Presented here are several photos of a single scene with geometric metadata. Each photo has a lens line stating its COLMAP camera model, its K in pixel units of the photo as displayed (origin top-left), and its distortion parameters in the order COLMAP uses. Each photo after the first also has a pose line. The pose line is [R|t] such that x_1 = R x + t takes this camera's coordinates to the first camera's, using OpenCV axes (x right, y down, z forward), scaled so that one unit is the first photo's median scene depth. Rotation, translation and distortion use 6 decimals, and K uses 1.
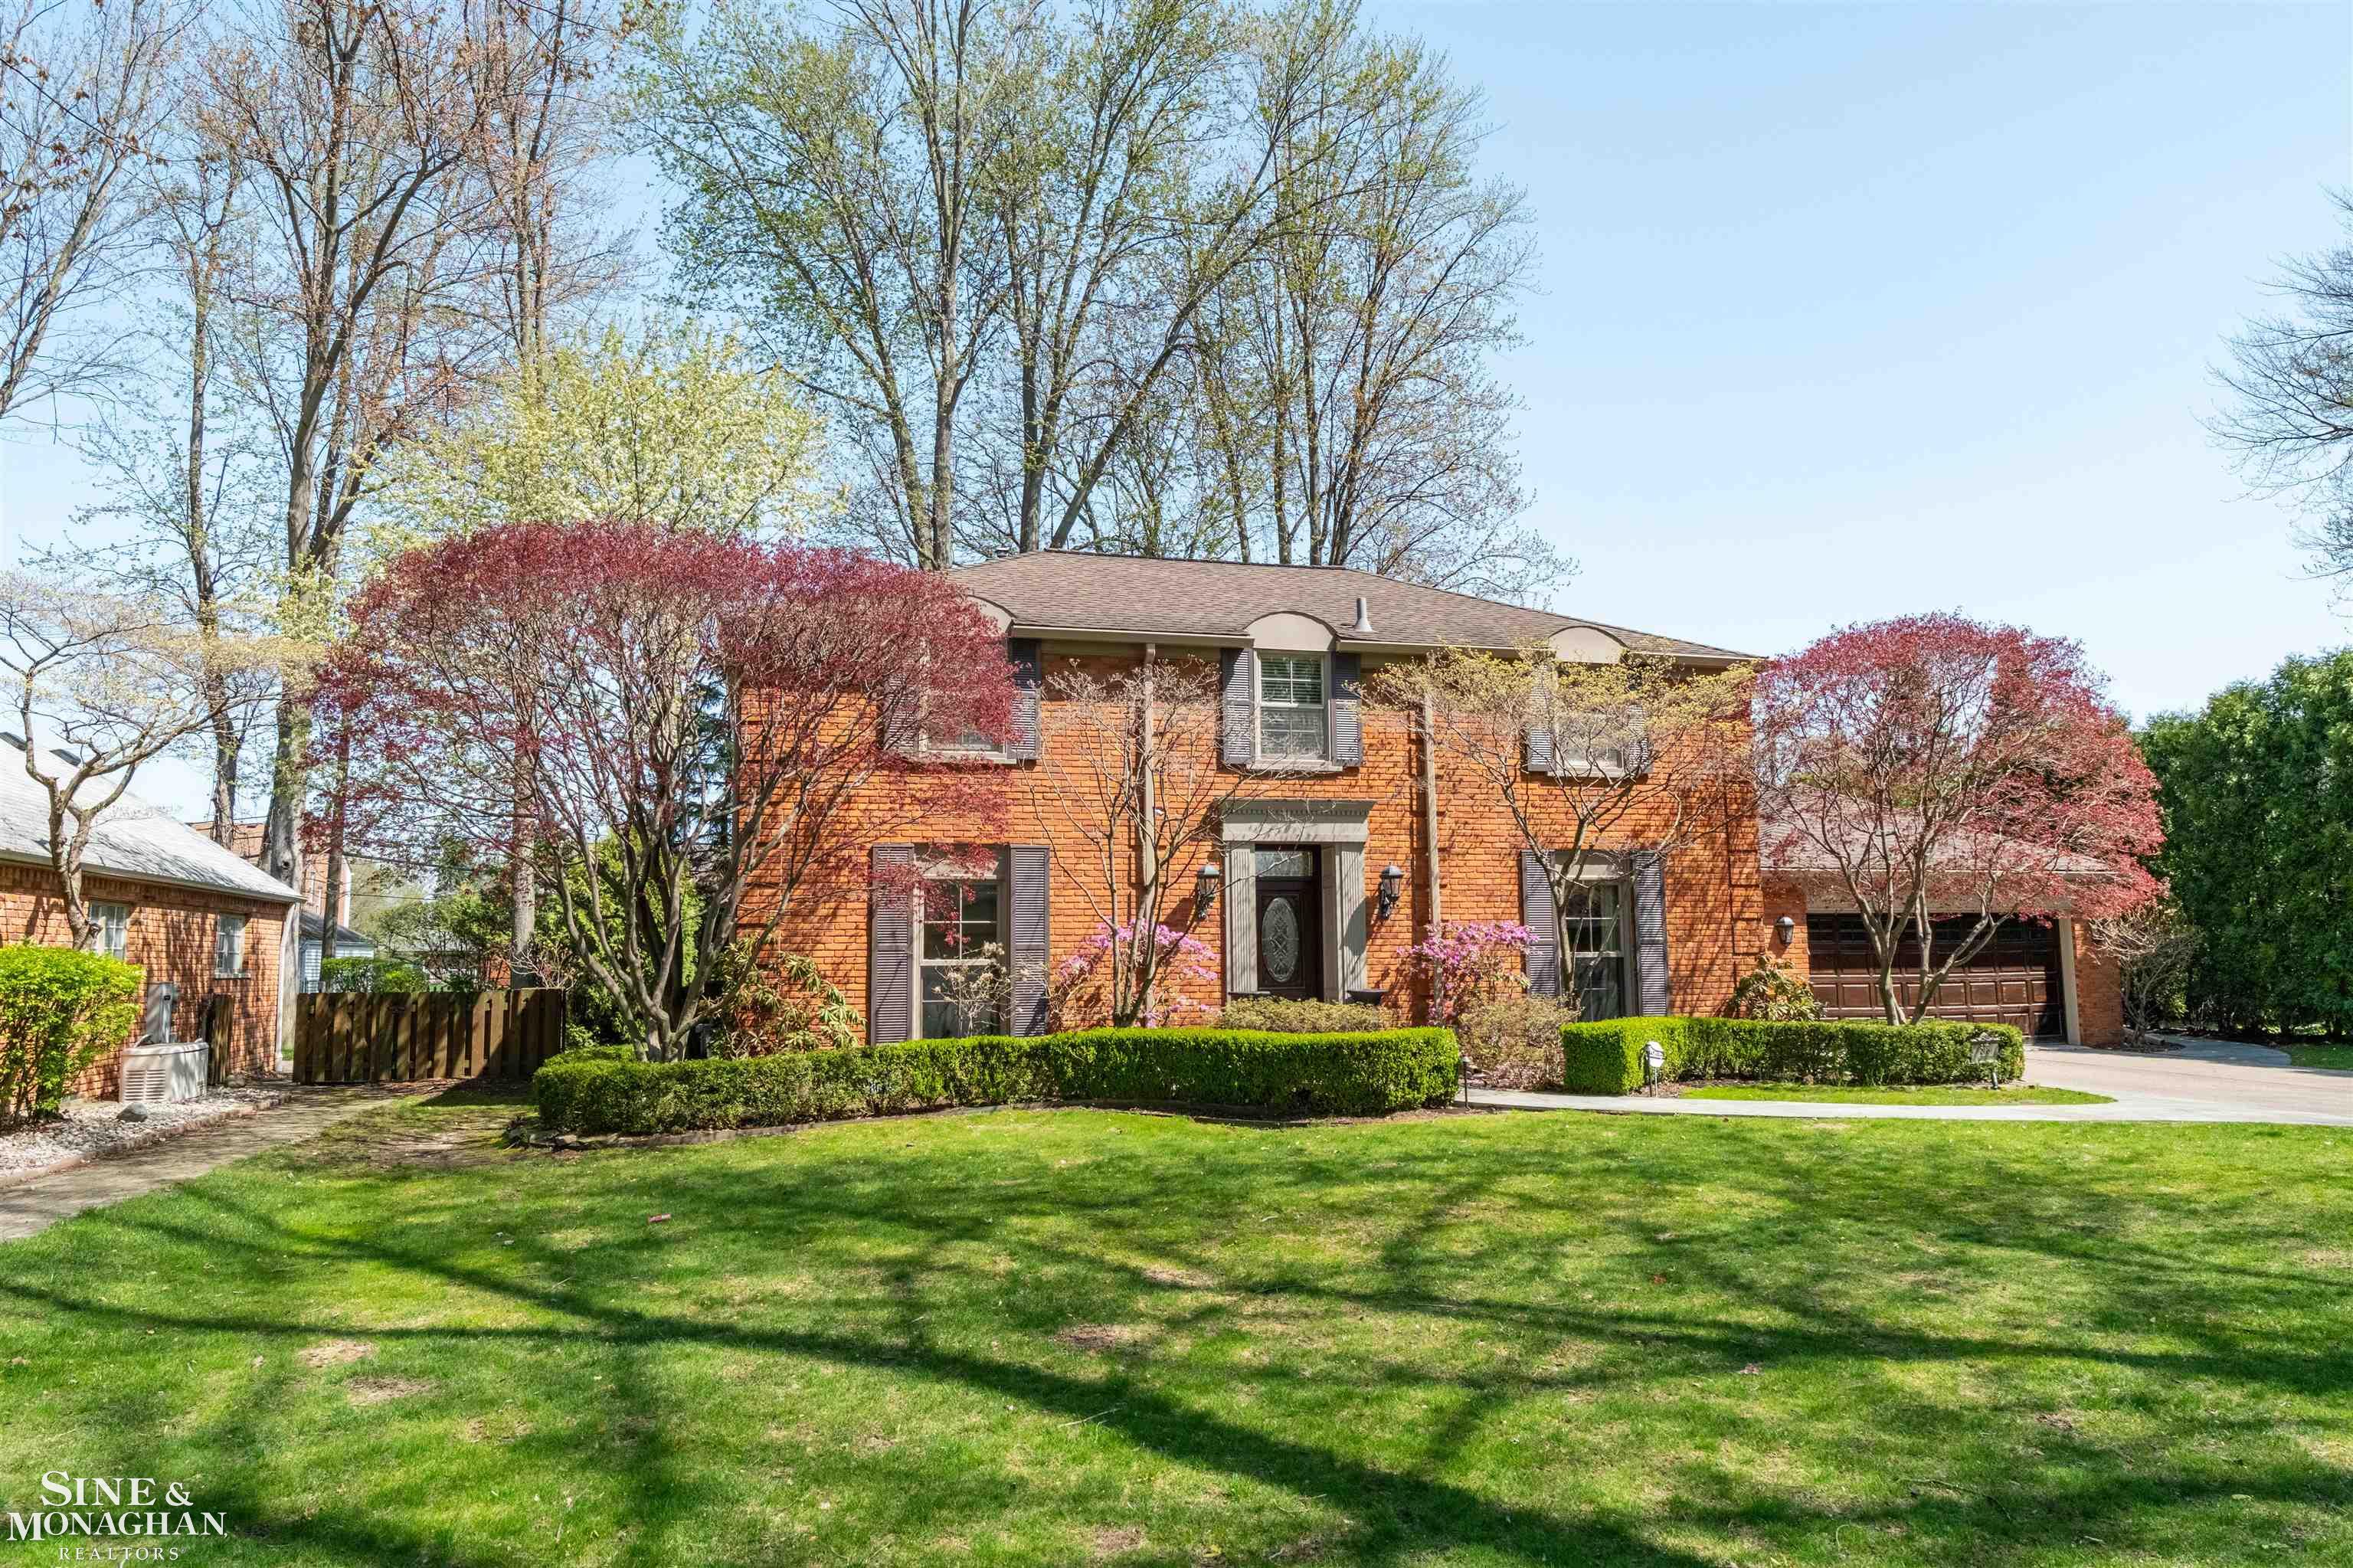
lens RADIAL K [[1372.1, 0, 1103.7], [0, 1372.1, 771.5], [0, 0, 1]] dist [0.004241, 0.000977]
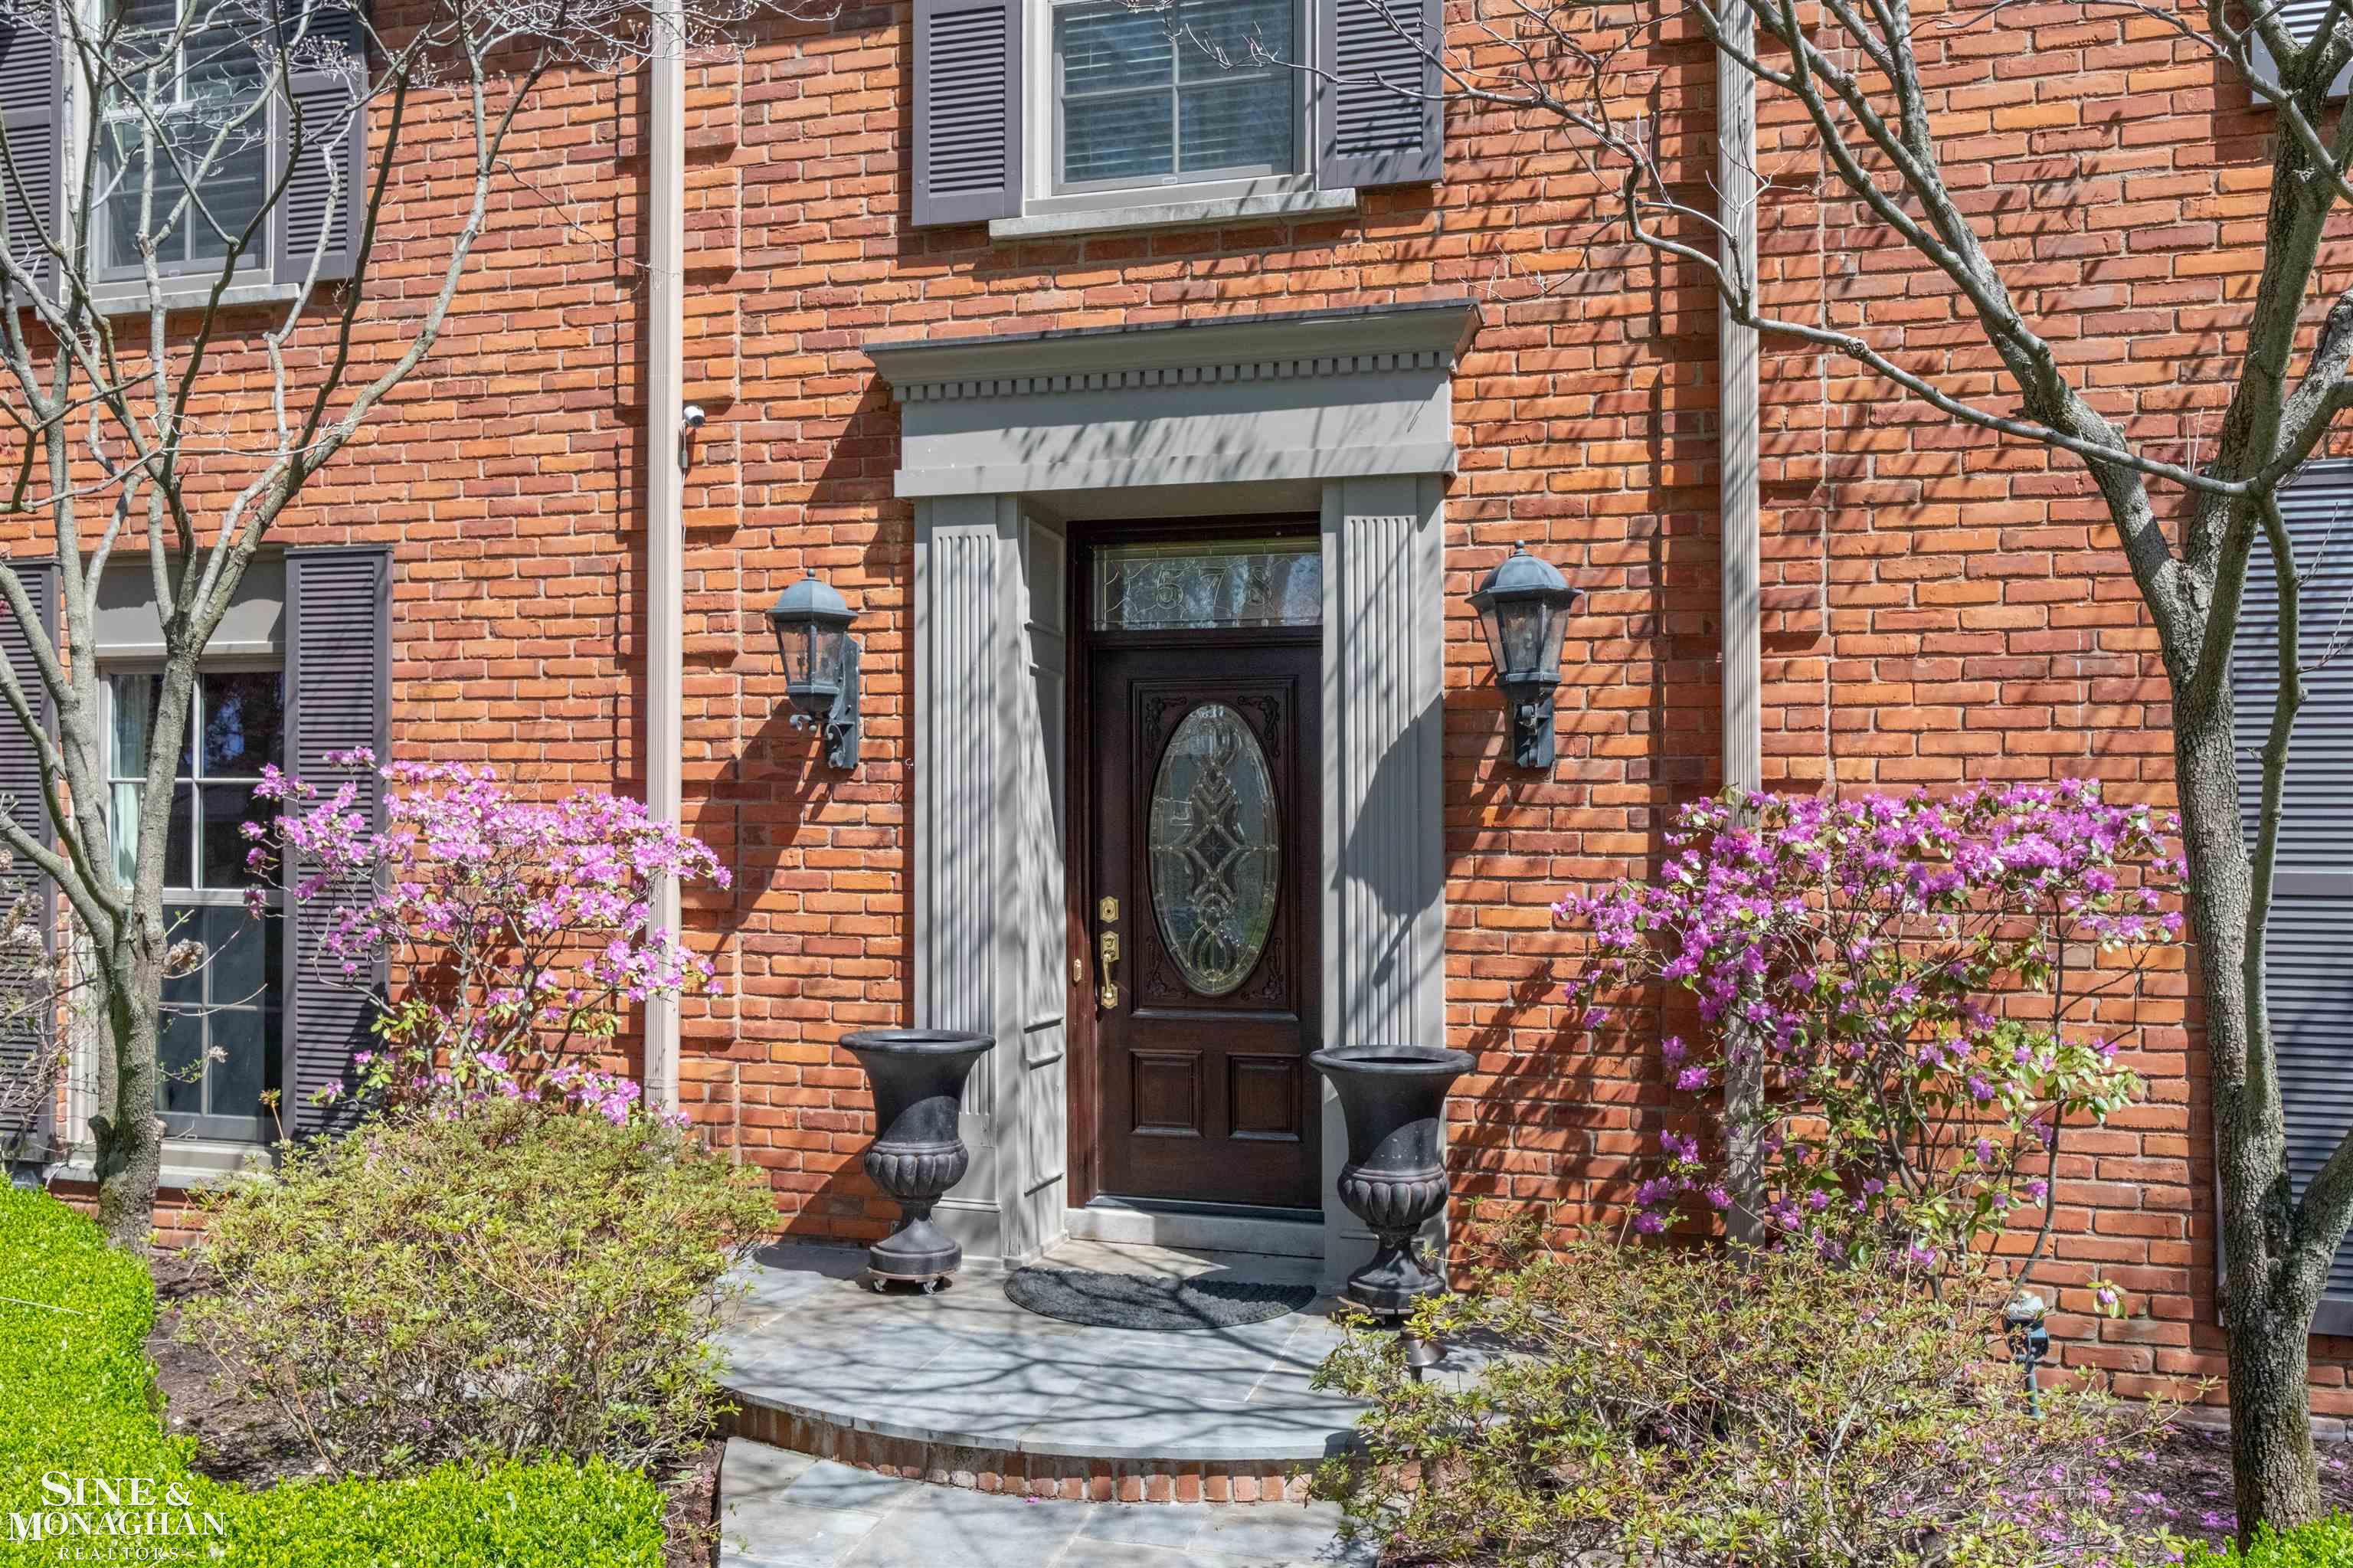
lens RADIAL K [[1728.6, 0, 1140.1], [0, 1728.6, 691.7], [0, 0, 1]] dist [0.008472, 0.001881]
pose [[0.882197, -0.013663, -0.470682, 0.293483], [0.053767, 0.995964, 0.071865, 0.065945], [0.467801, -0.088706, 0.879371, 0.694066]]
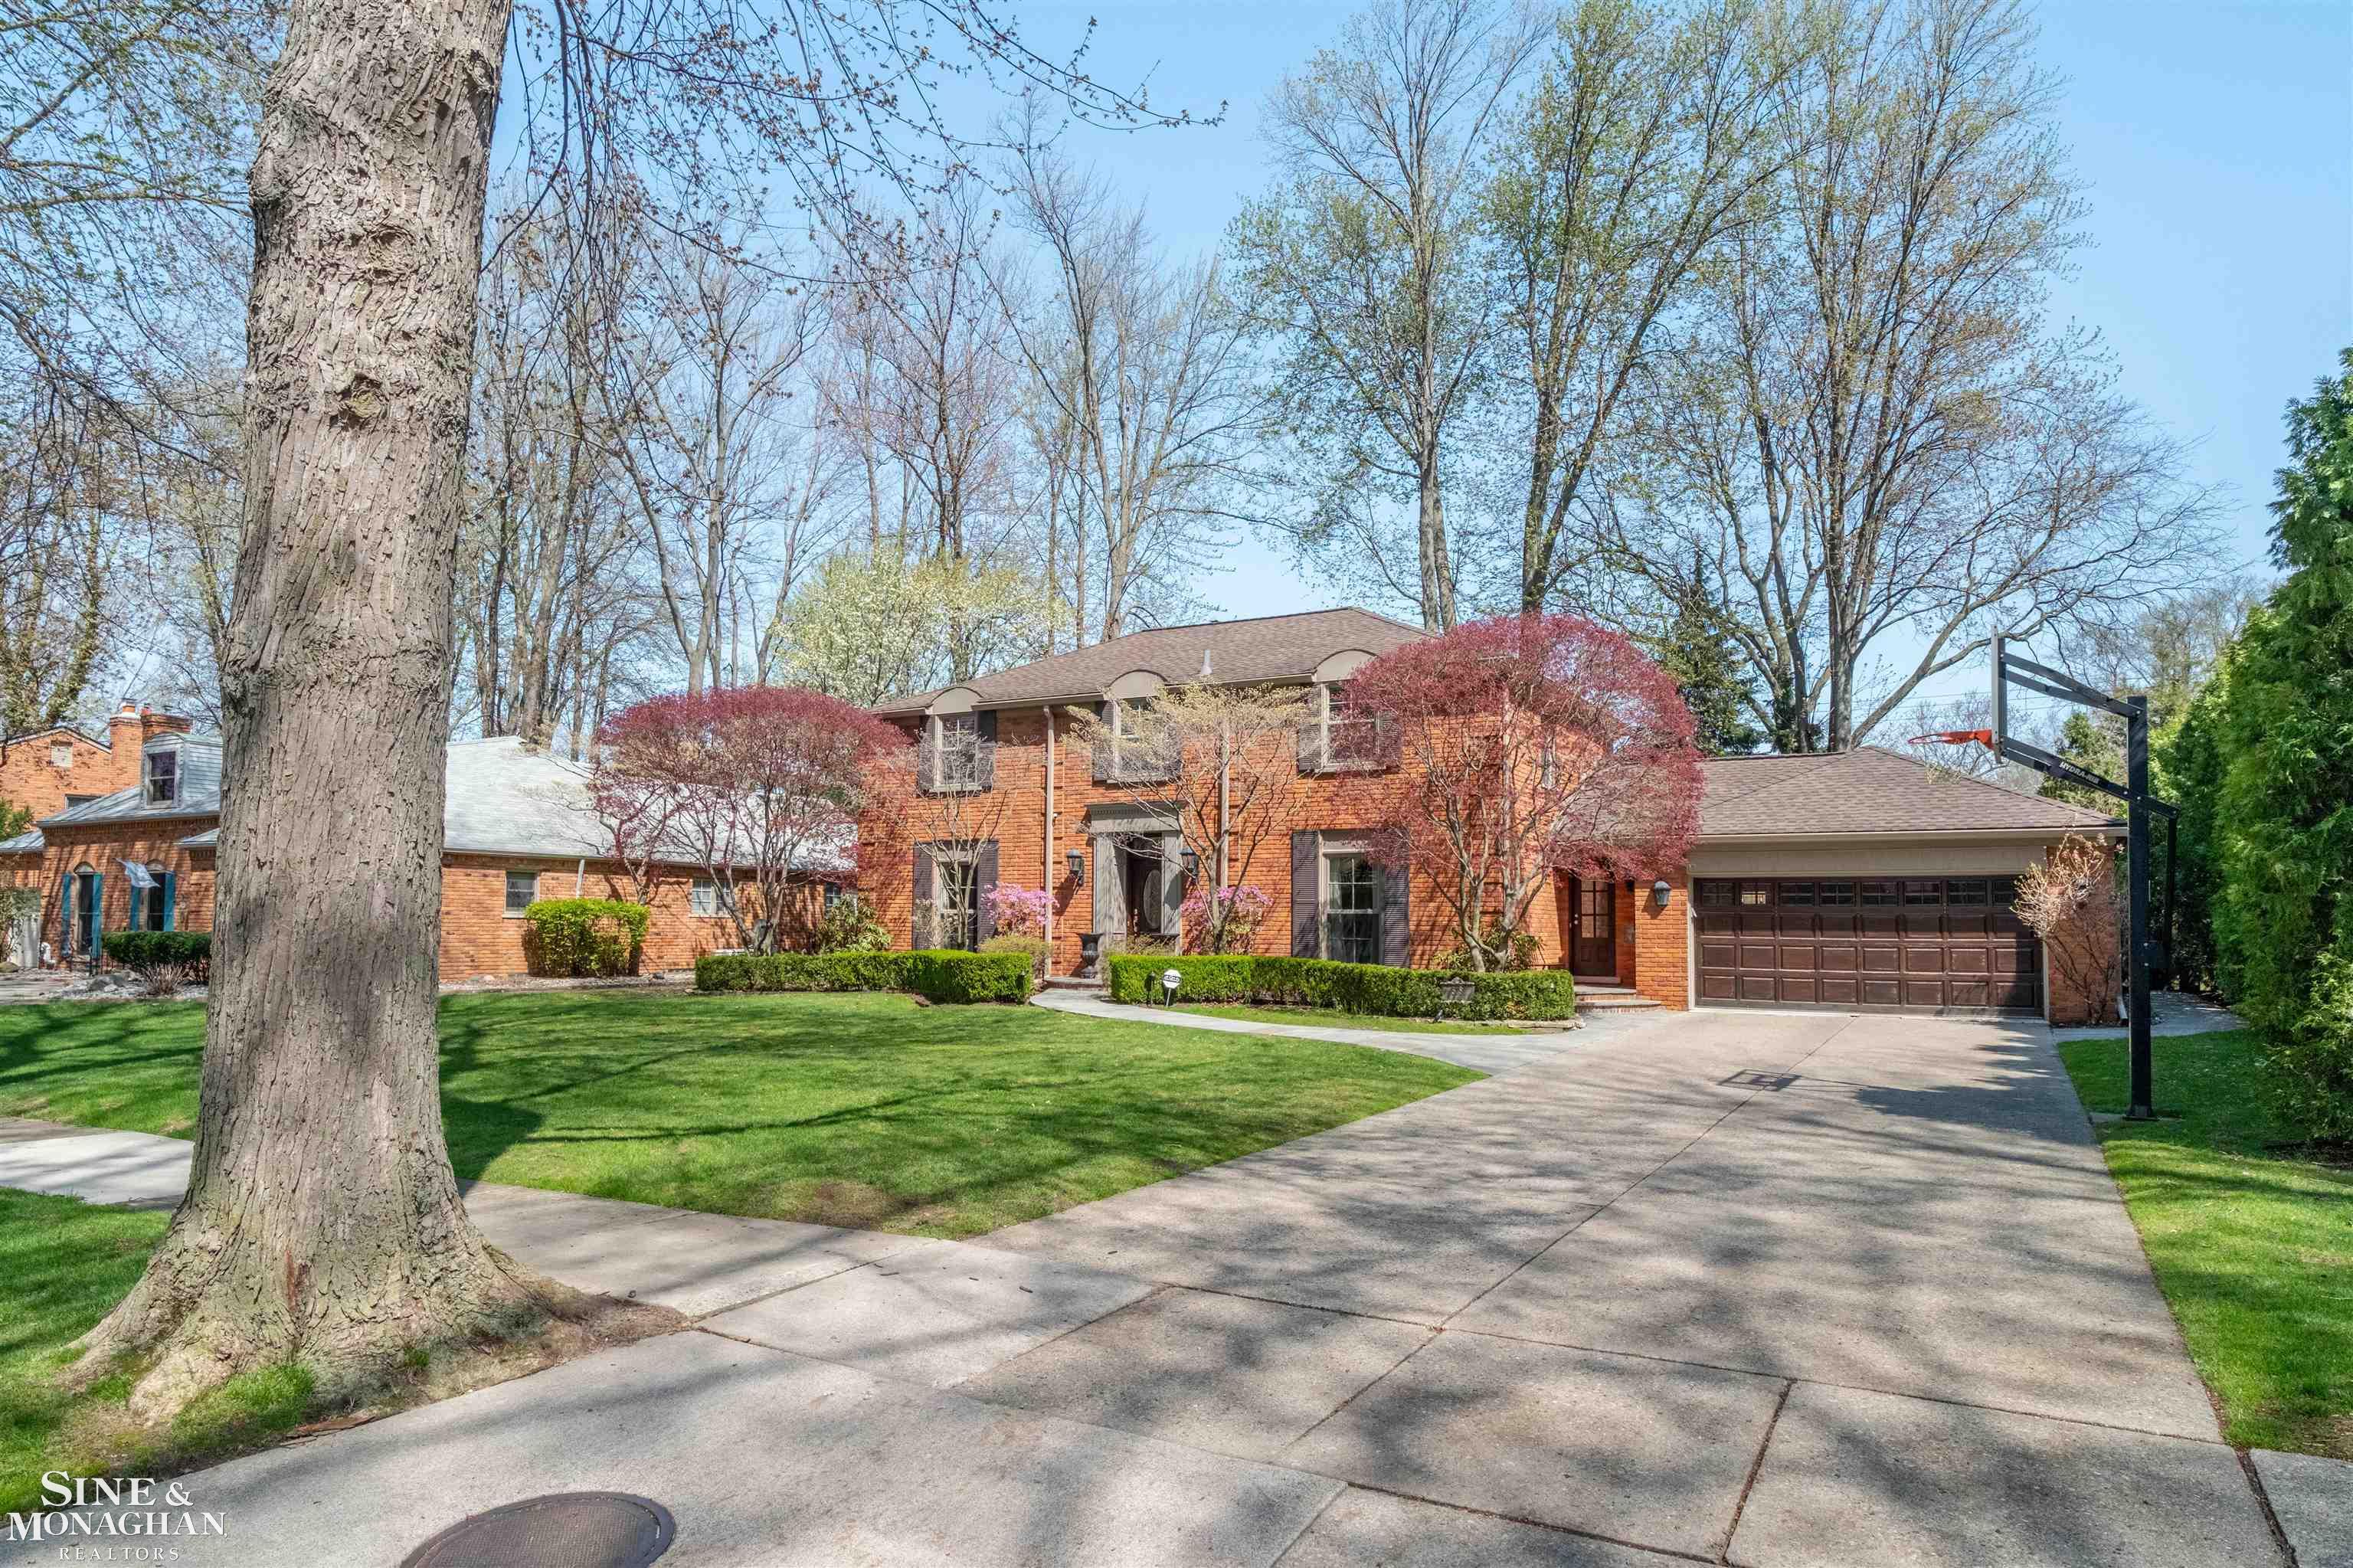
lens RADIAL K [[1370.6, 0, 1171.4], [0, 1370.6, 802.1], [0, 0, 1]] dist [-0.006452, -0.002961]
pose [[0.737775, -0.044133, -0.673603, 1.135001], [0.075238, 0.997019, 0.017083, -0.001497], [0.670841, -0.063283, 0.738896, -0.036557]]
